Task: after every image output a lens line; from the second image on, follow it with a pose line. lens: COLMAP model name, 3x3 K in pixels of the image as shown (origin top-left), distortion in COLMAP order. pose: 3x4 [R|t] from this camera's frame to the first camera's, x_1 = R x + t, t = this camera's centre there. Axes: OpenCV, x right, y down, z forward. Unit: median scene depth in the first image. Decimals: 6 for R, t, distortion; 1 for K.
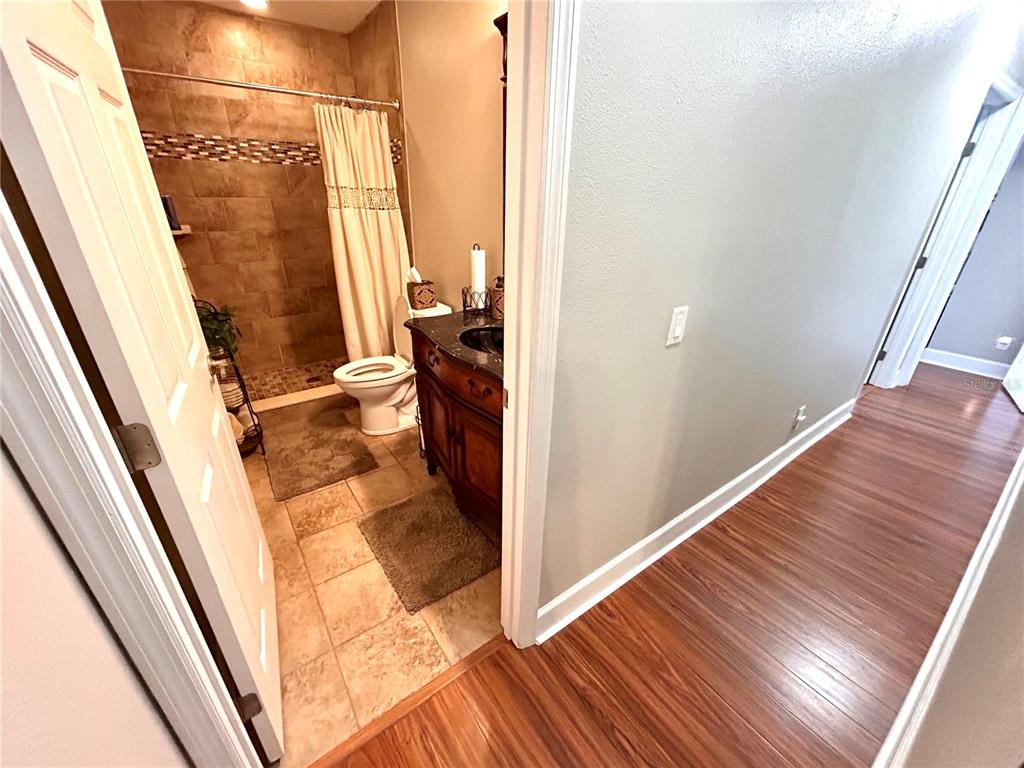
lens RADIAL K [[413.2, 0, 512.2], [0, 413.2, 385.9], [0, 0, 1]] dist [0.003156, 0.001480]
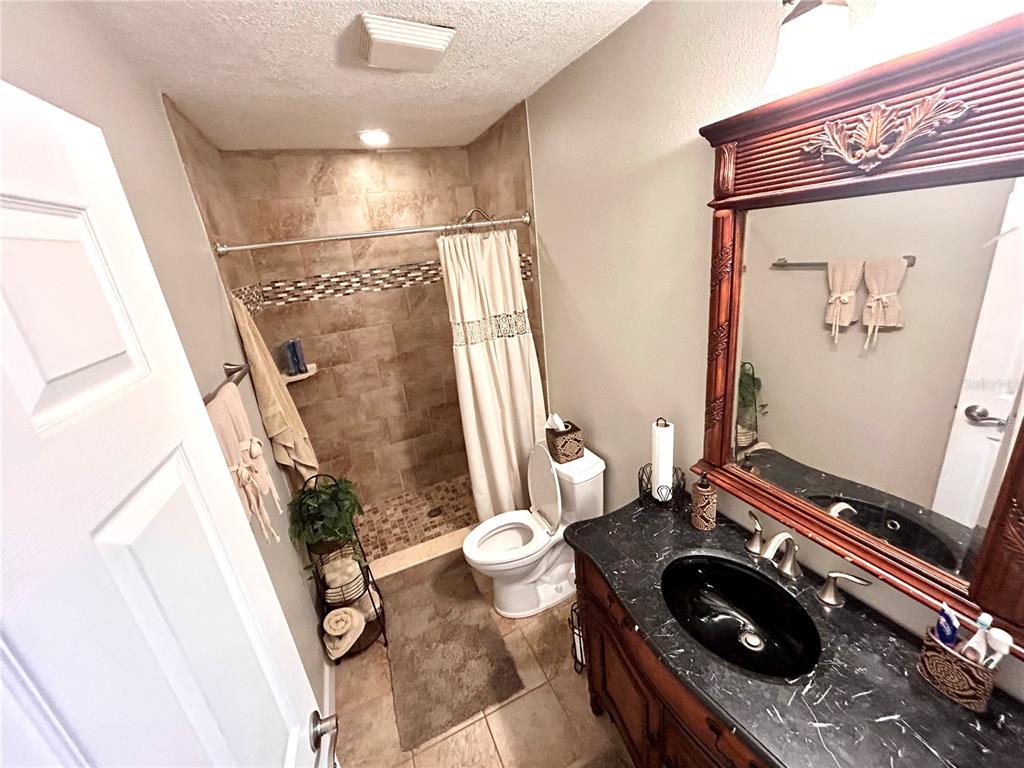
lens RADIAL K [[413.2, 0, 513.2], [0, 413.2, 384.1], [0, 0, 1]] dist [0.003156, 0.001480]
pose [[0.972748, -0.048642, -0.226704, -0.124607], [0.029223, 0.995671, -0.088240, -0.255594], [0.230015, 0.079210, 0.969958, 0.189082]]
